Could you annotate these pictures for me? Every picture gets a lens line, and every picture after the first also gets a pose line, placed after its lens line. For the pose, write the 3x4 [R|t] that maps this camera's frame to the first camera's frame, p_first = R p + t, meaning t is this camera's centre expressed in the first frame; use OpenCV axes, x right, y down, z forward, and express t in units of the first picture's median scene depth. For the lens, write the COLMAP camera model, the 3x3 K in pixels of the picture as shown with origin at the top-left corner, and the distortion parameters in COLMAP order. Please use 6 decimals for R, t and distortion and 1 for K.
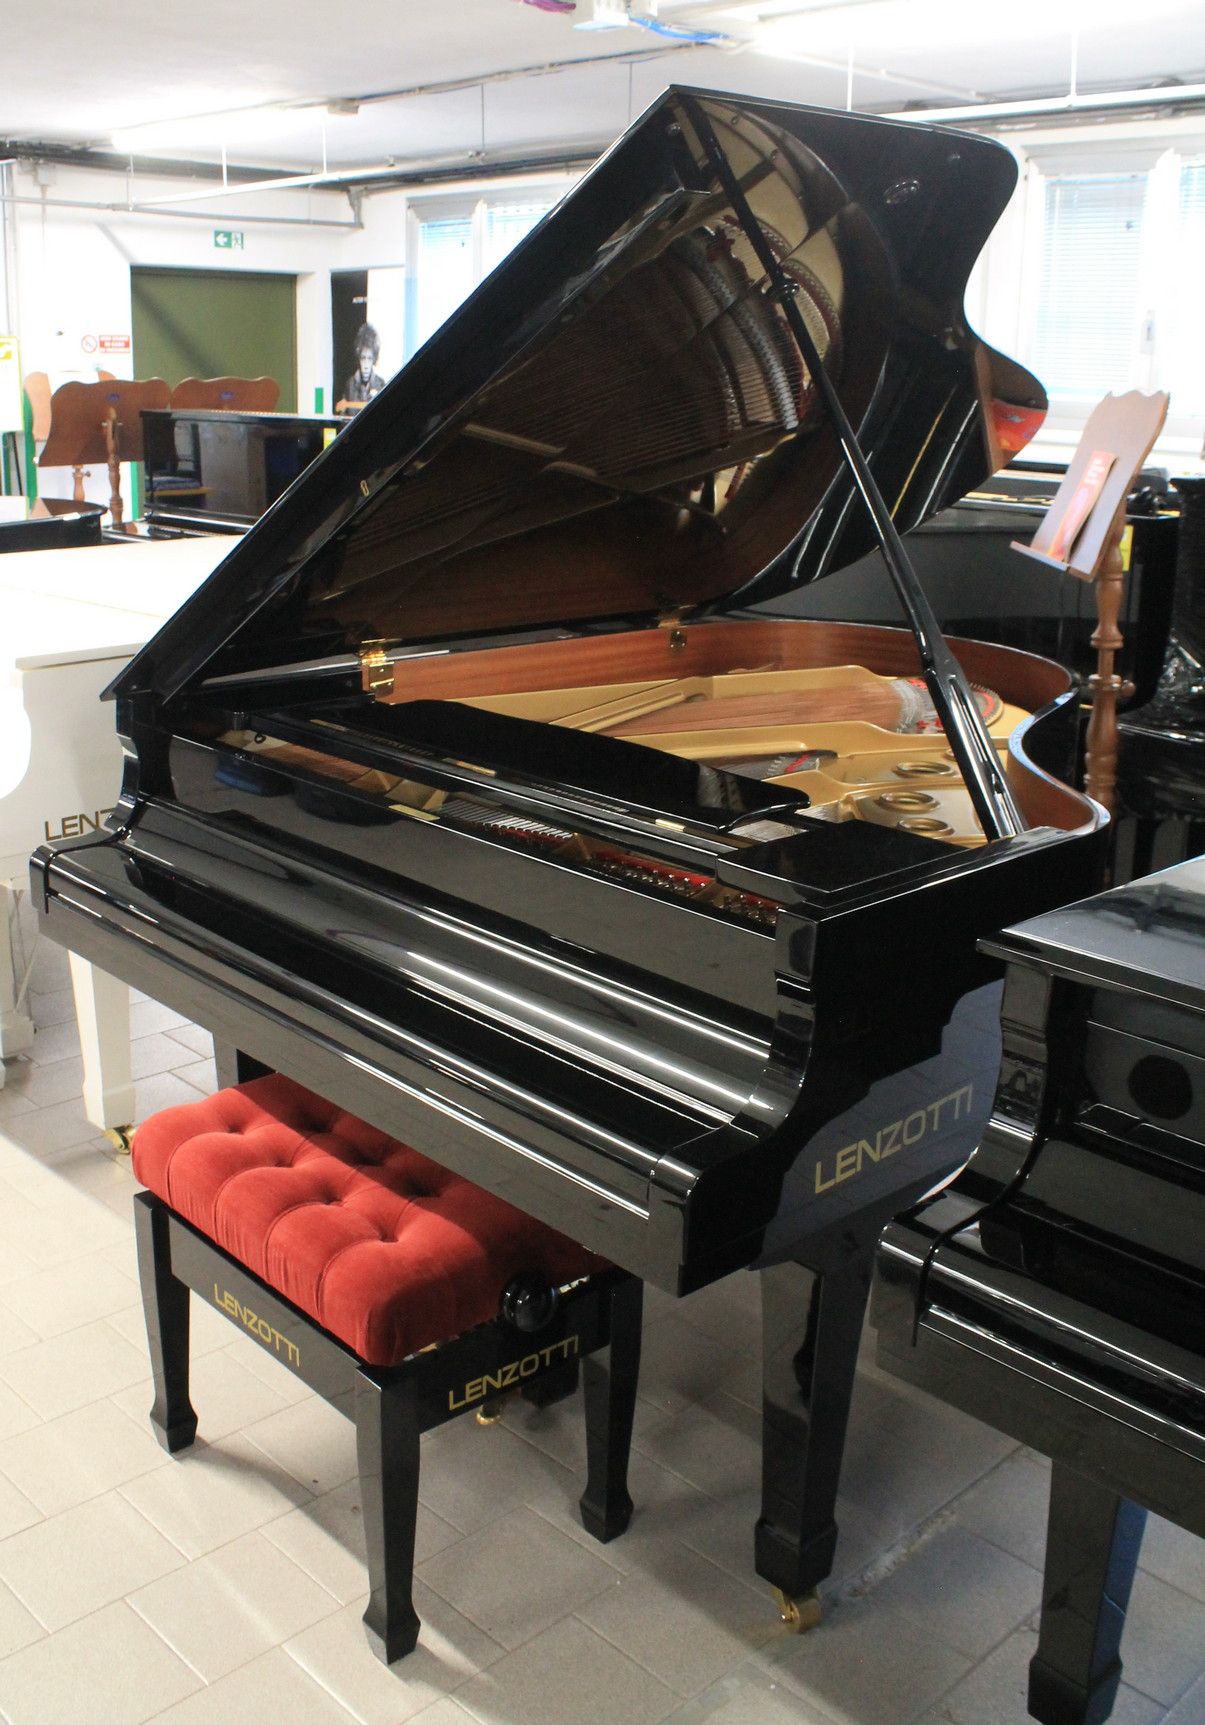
lens RADIAL K [[1690.1, 0, 602.5], [0, 1690.1, 862.5], [0, 0, 1]] dist [-0.001841, 0.002679]
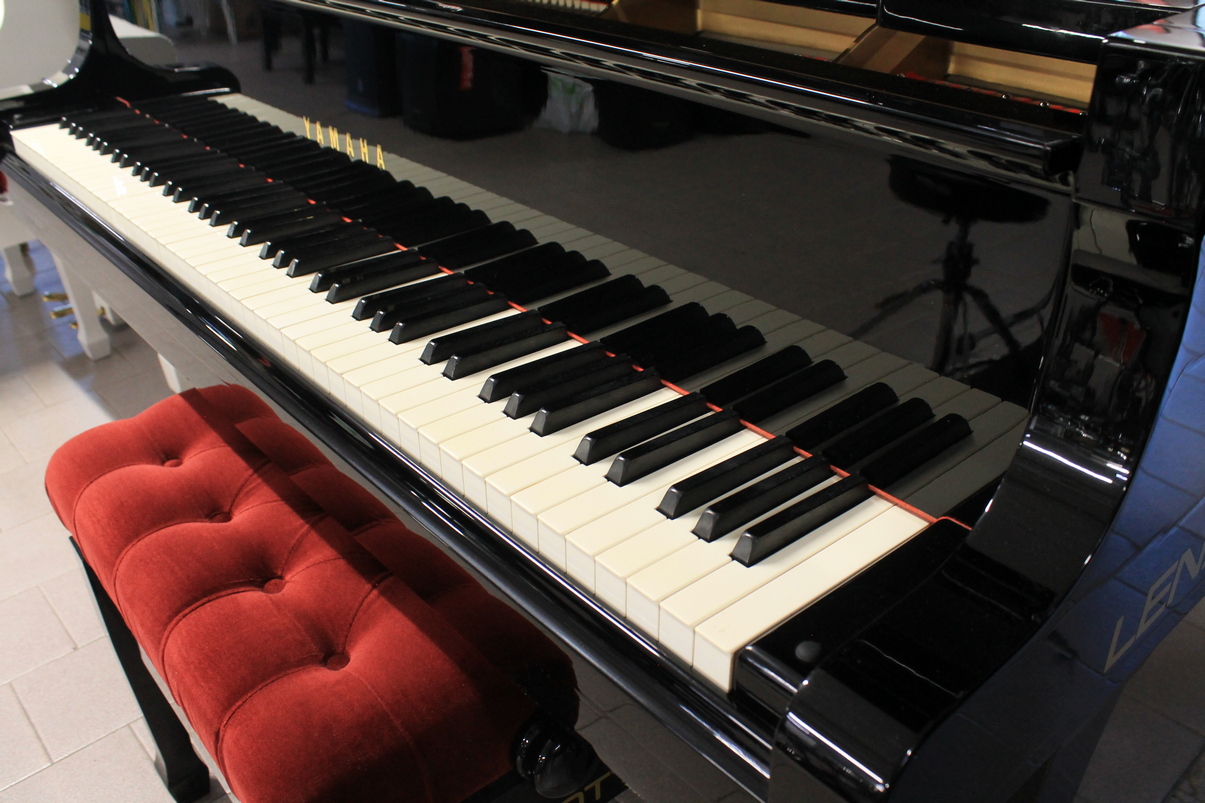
lens RADIAL K [[1025.6, 0, 602.5], [0, 1025.6, 401.5], [0, 0, 1]] dist [-0.004987, -0.001347]
pose [[0.998191, -0.038634, -0.046057, -0.005146], [0.047569, 0.976065, 0.212214, 0.051133], [0.036756, -0.214021, 0.976137, 0.629740]]
